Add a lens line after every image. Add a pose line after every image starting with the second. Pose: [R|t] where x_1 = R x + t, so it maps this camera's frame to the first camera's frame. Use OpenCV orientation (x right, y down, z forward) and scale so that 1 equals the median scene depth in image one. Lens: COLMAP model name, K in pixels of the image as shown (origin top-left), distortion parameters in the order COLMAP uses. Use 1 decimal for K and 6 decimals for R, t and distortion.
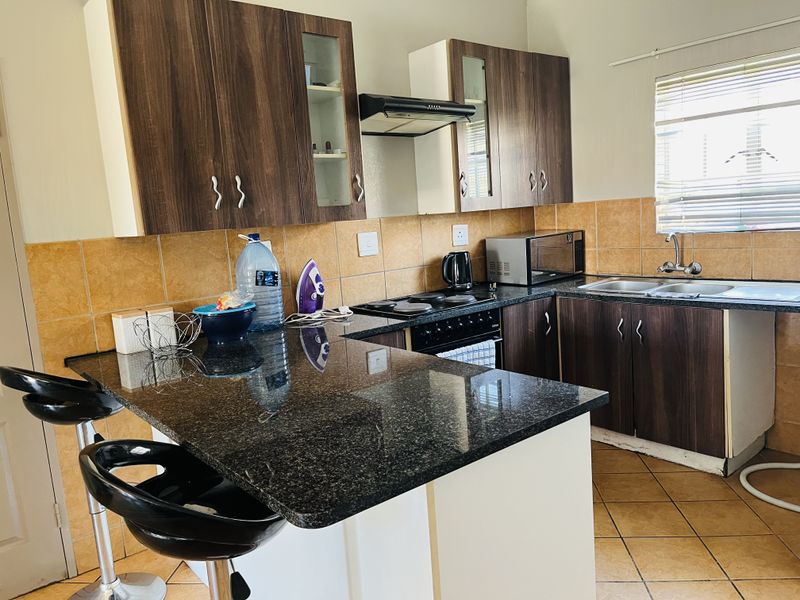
lens RADIAL K [[612.8, 0, 396.6], [0, 612.8, 302.5], [0, 0, 1]] dist [0.079050, -0.120371]
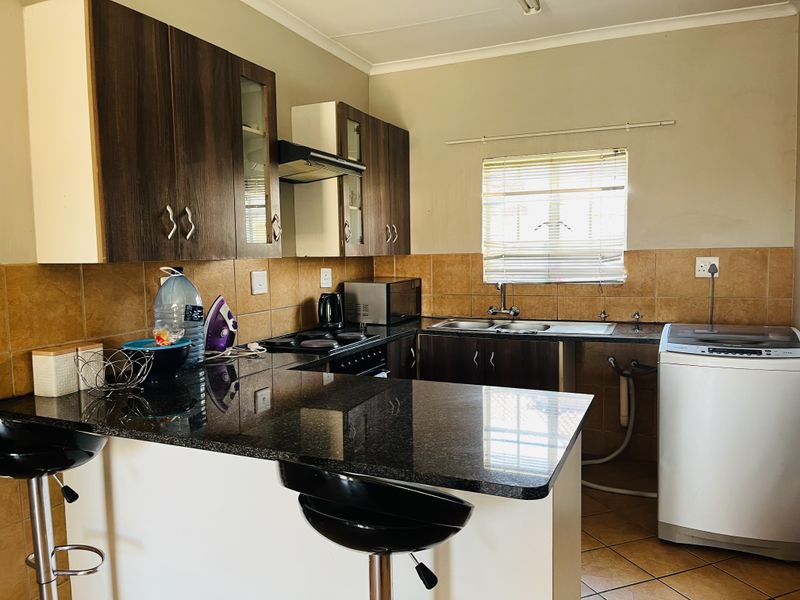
lens RADIAL K [[612.8, 0, 396.6], [0, 612.8, 302.5], [0, 0, 1]] dist [0.079050, -0.120371]
pose [[0.893231, 0.019488, 0.449175, -0.302268], [0.017307, 0.996829, -0.077664, 0.020167], [-0.449264, 0.077146, 0.890062, -0.002508]]
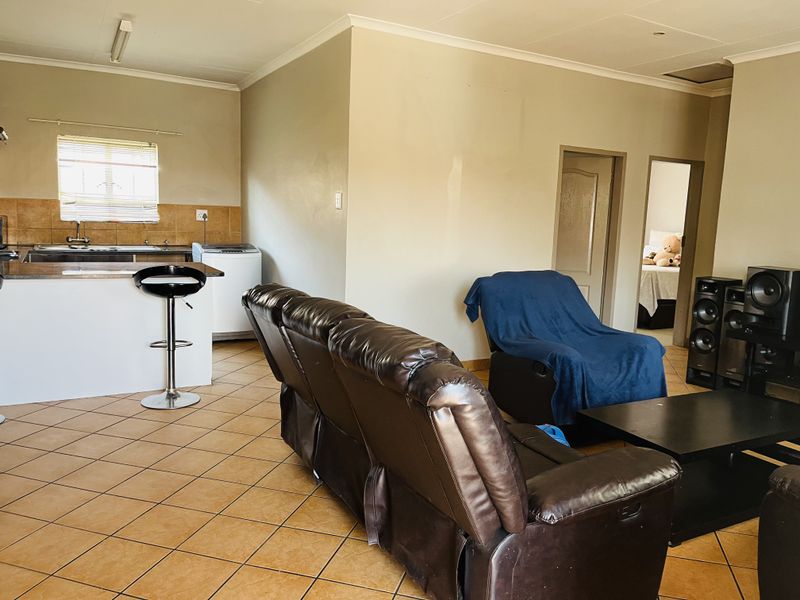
lens RADIAL K [[612.8, 0, 396.6], [0, 612.8, 302.5], [0, 0, 1]] dist [0.079050, -0.120371]
pose [[0.183803, -0.055483, 0.981396, -1.268945], [0.092381, 0.994962, 0.038949, 0.155751], [-0.978612, 0.083503, 0.188003, -0.286702]]
